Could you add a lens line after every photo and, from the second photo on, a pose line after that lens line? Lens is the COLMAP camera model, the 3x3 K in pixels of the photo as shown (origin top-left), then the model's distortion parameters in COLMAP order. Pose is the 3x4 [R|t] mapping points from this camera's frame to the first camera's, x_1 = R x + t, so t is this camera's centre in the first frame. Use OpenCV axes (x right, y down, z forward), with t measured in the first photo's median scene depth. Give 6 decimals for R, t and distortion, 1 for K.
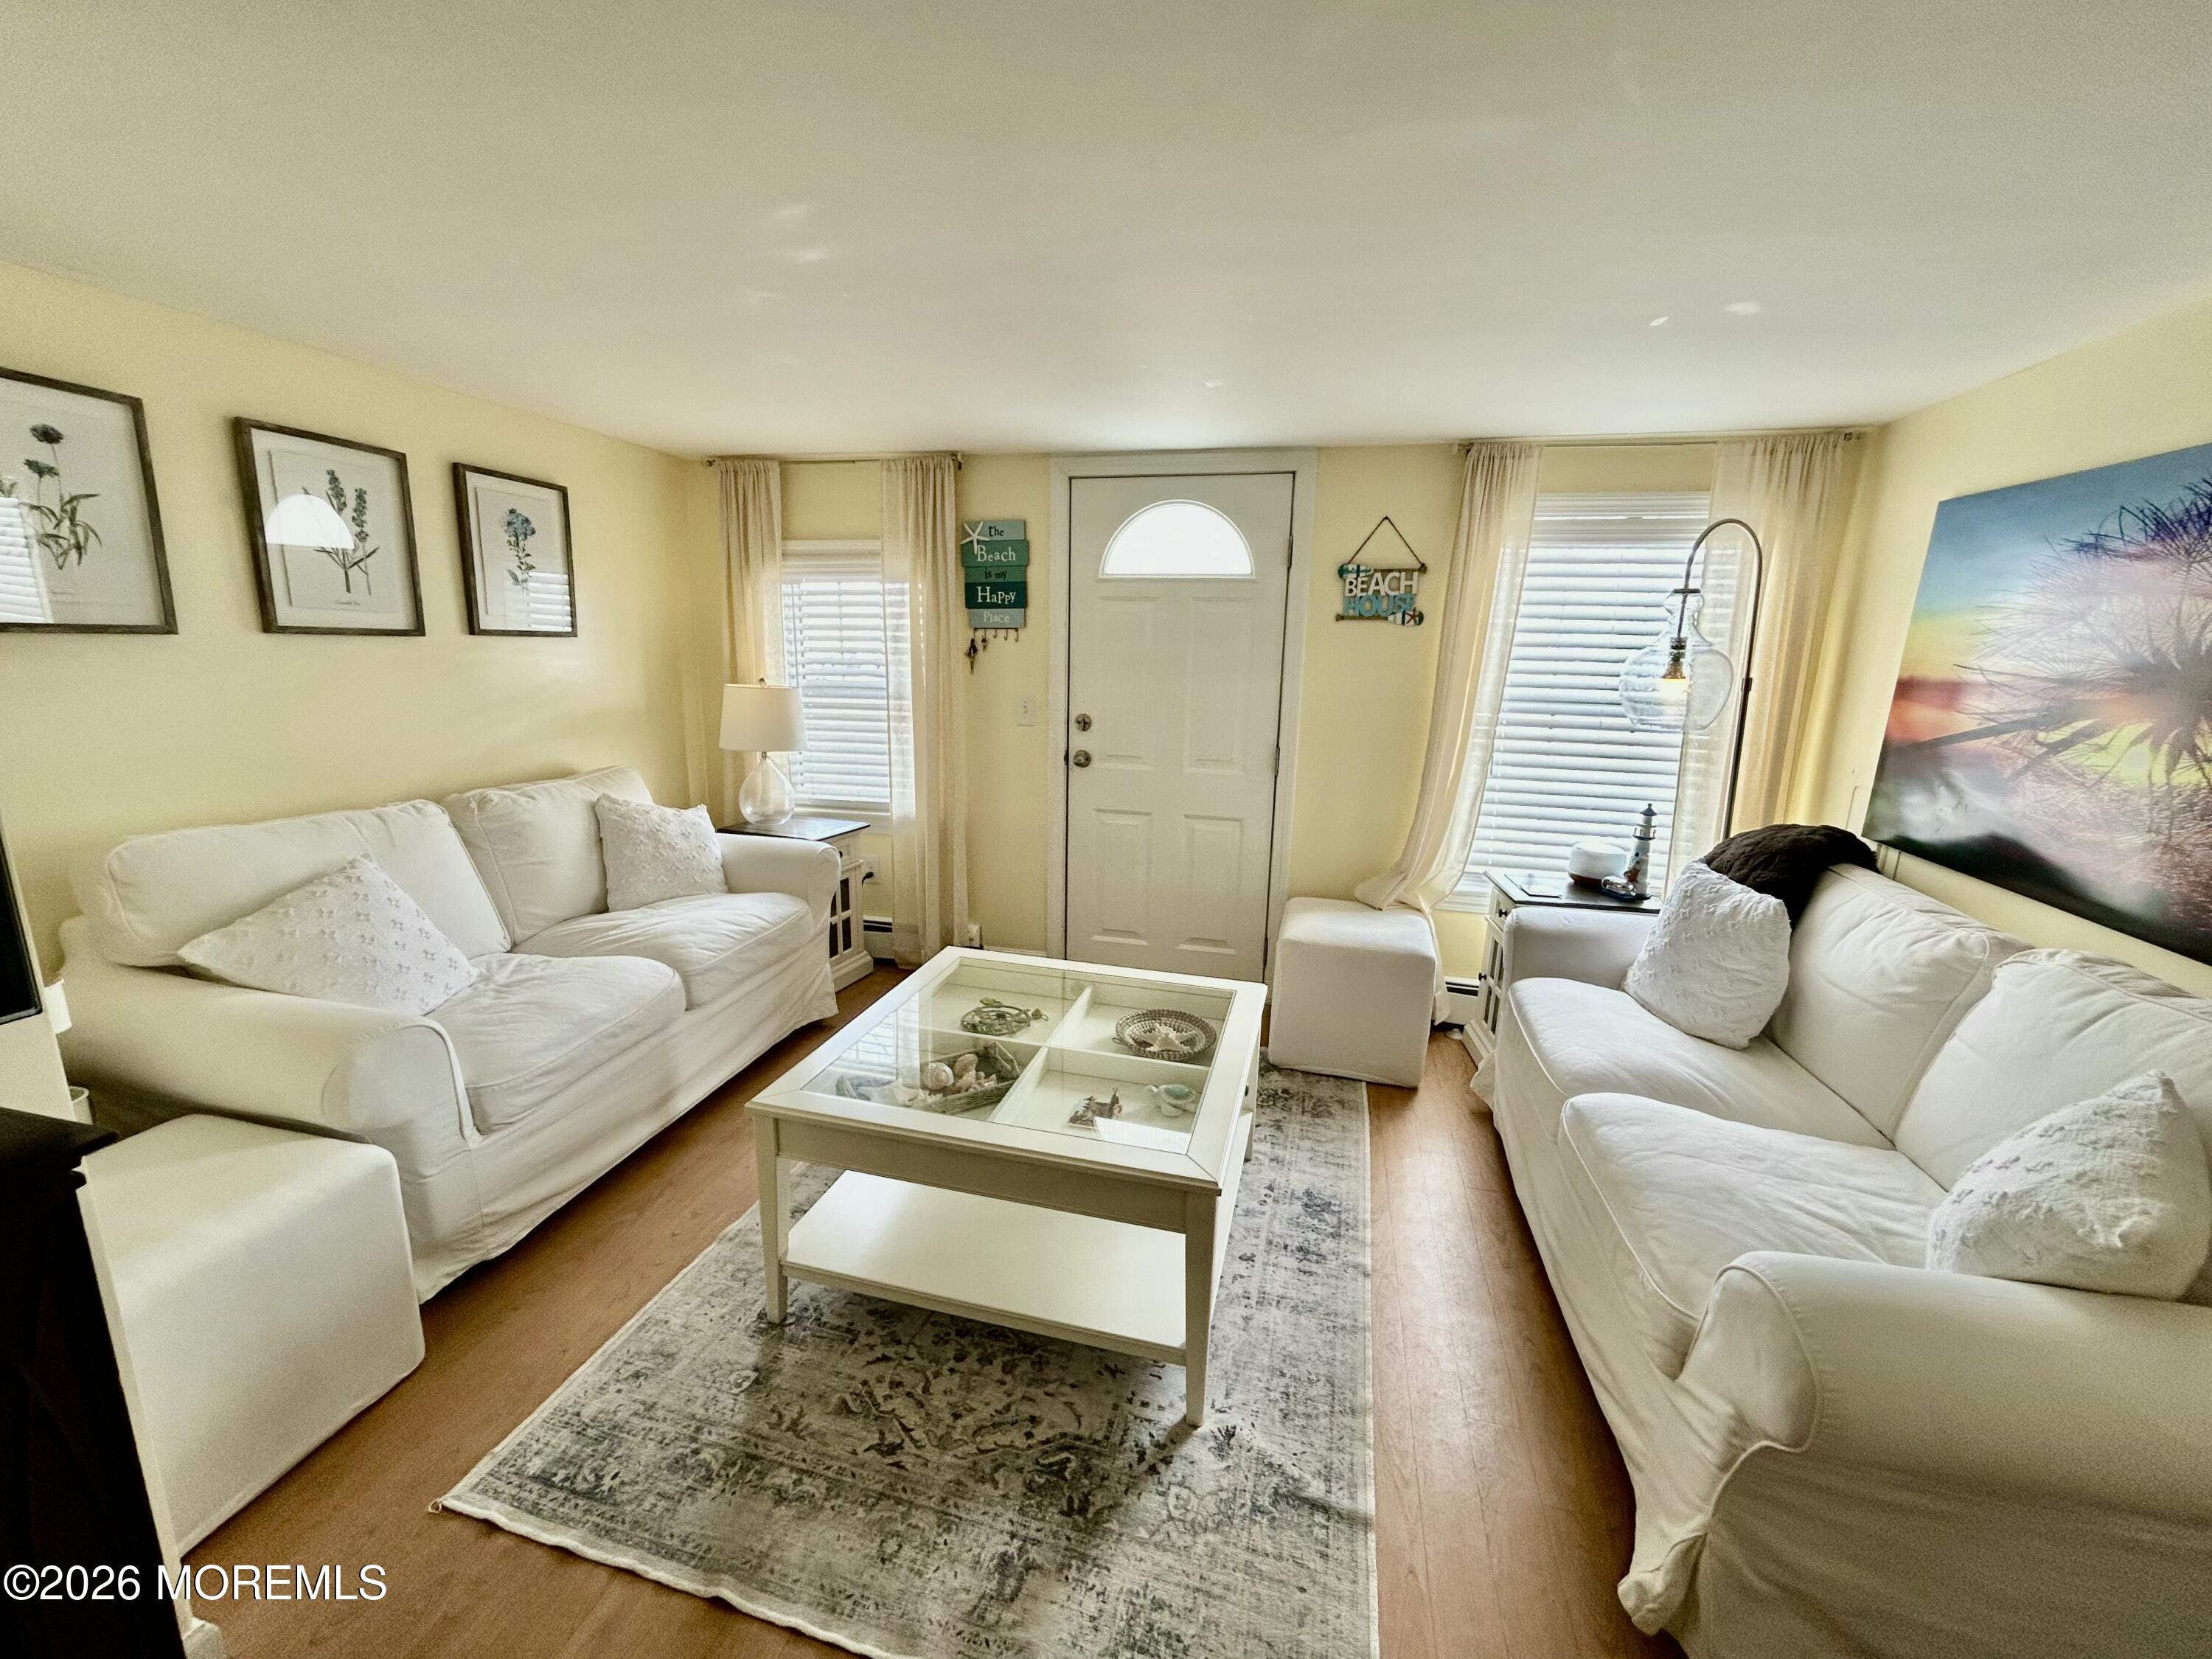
lens RADIAL K [[886.4, 0, 1106.0], [0, 886.4, 829.5], [0, 0, 1]] dist [-0.001794, -0.000131]
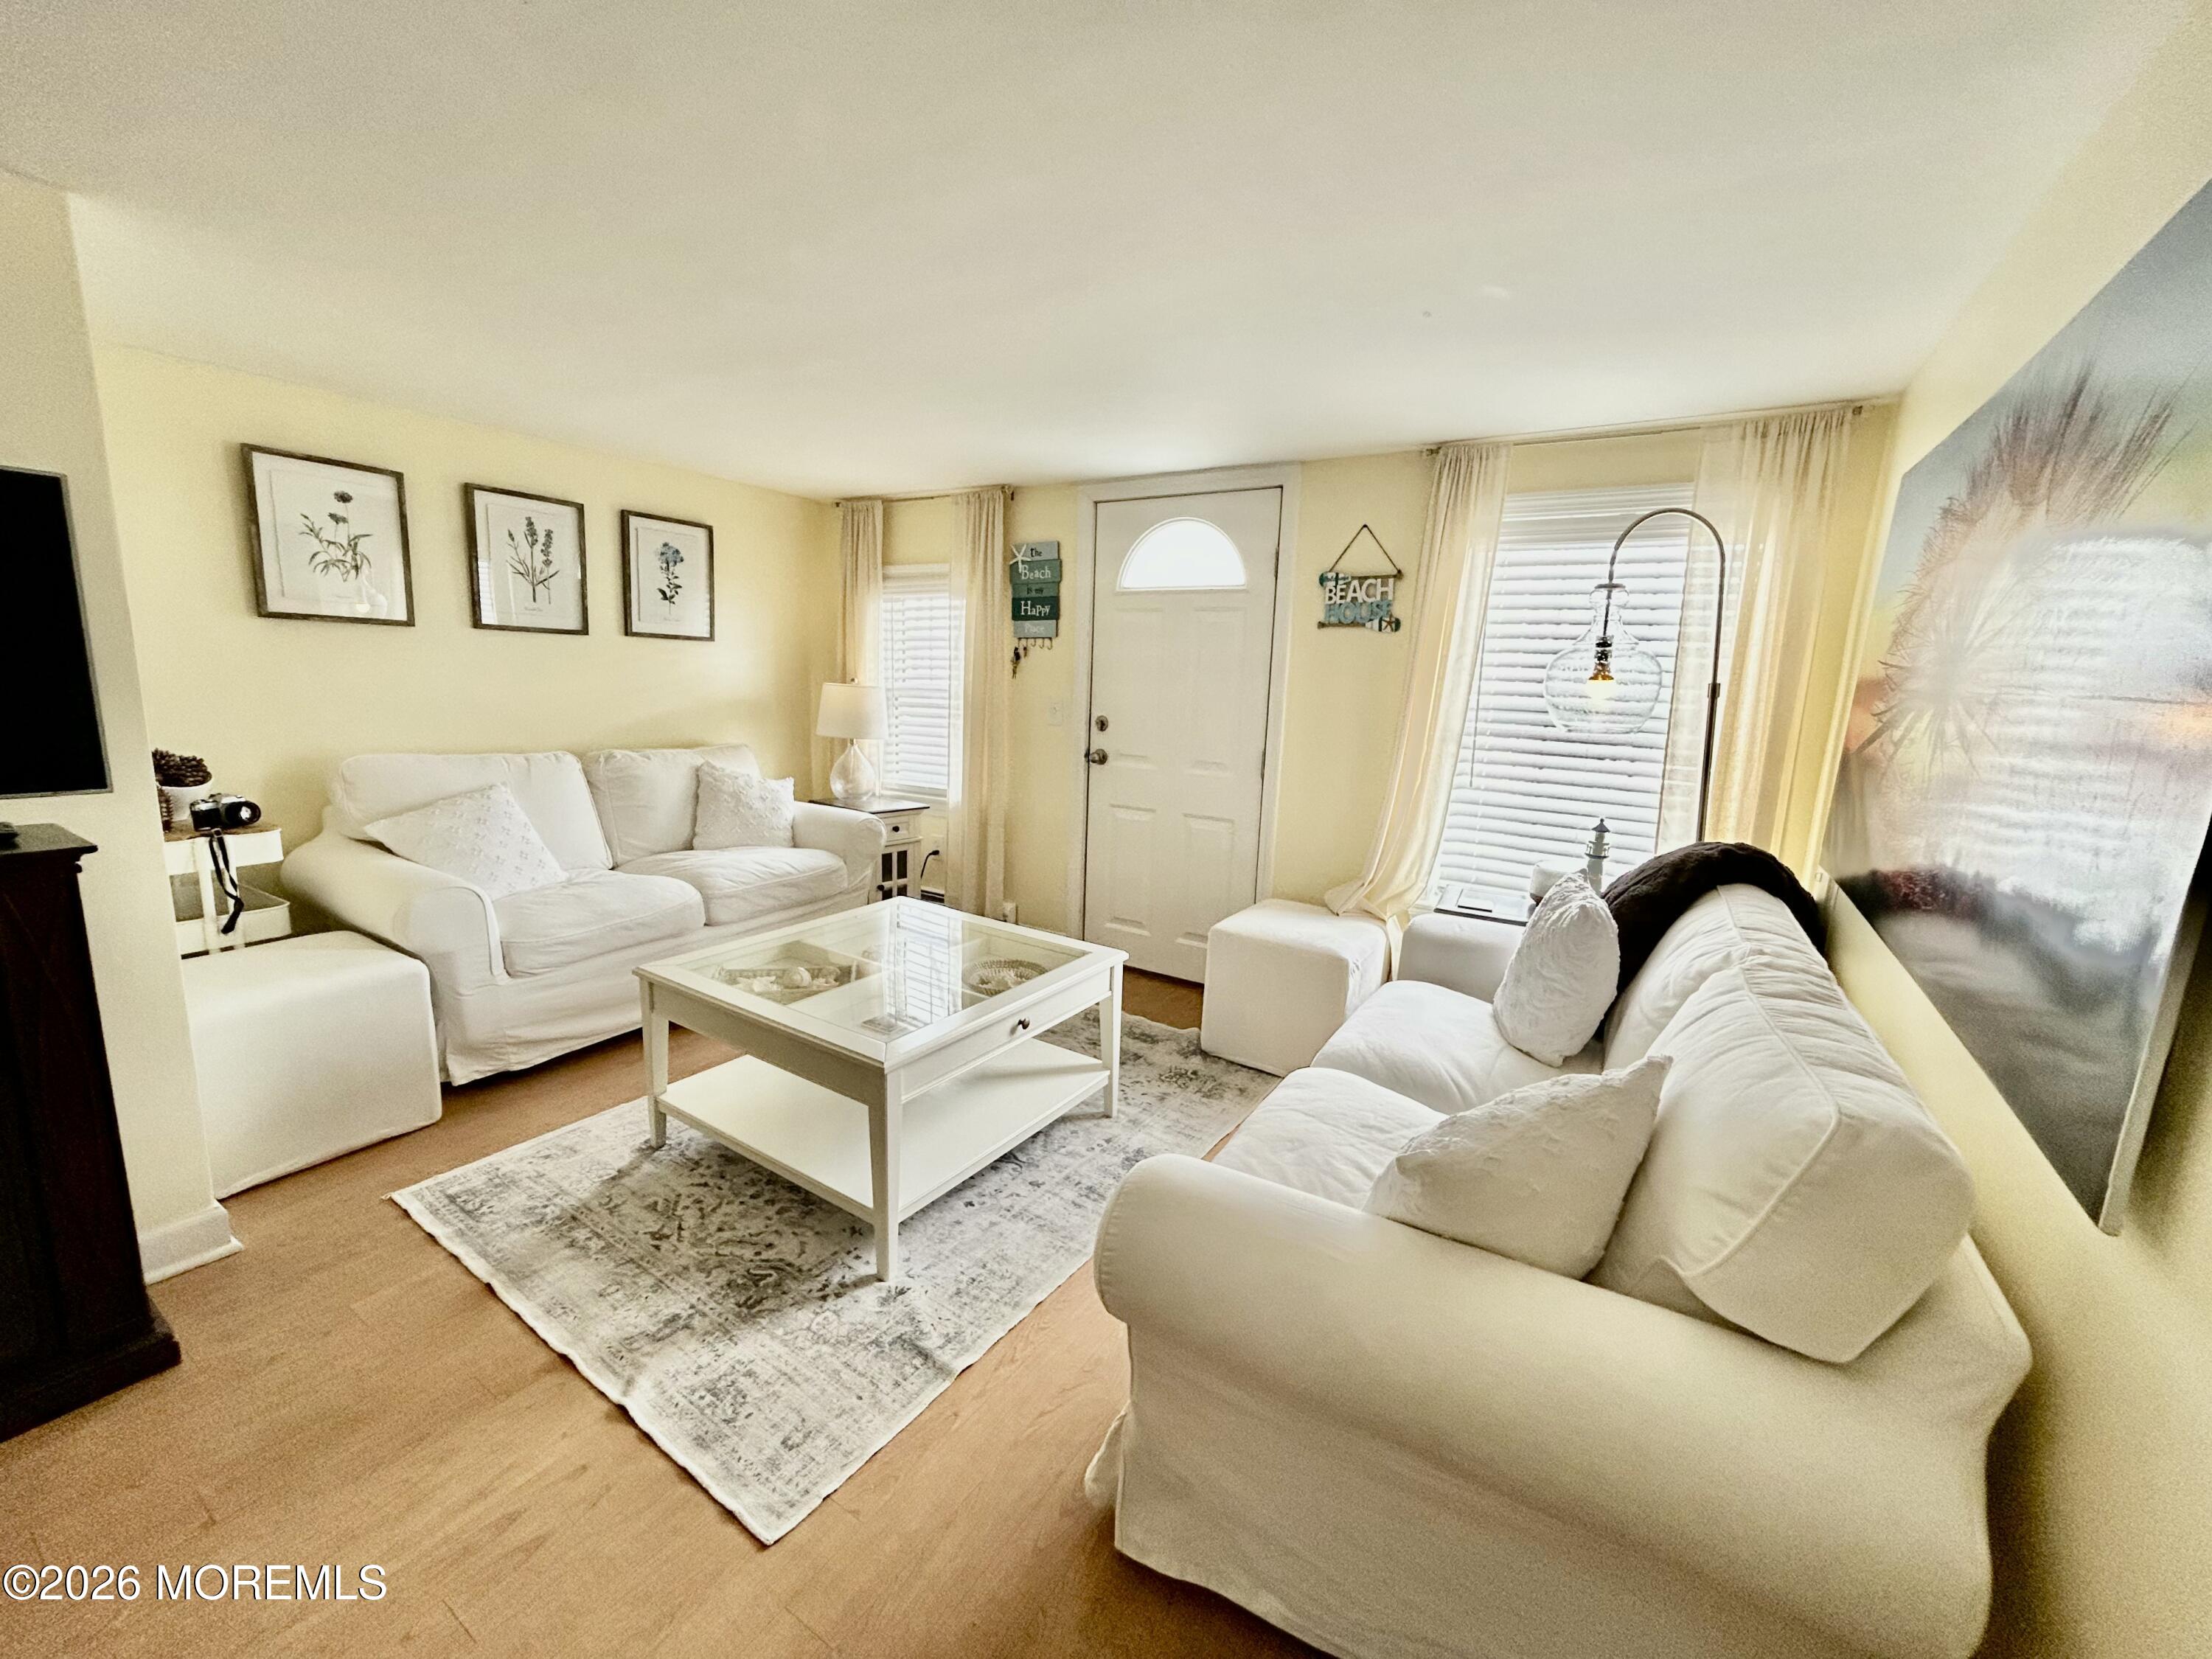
lens RADIAL K [[886.1, 0, 1106.0], [0, 886.1, 829.5], [0, 0, 1]] dist [-0.002446, -0.000595]
pose [[0.946944, 0.070158, -0.313647, 0.404316], [-0.083798, 0.996025, -0.030203, 0.050817], [0.310281, 0.054883, 0.949059, -0.030977]]
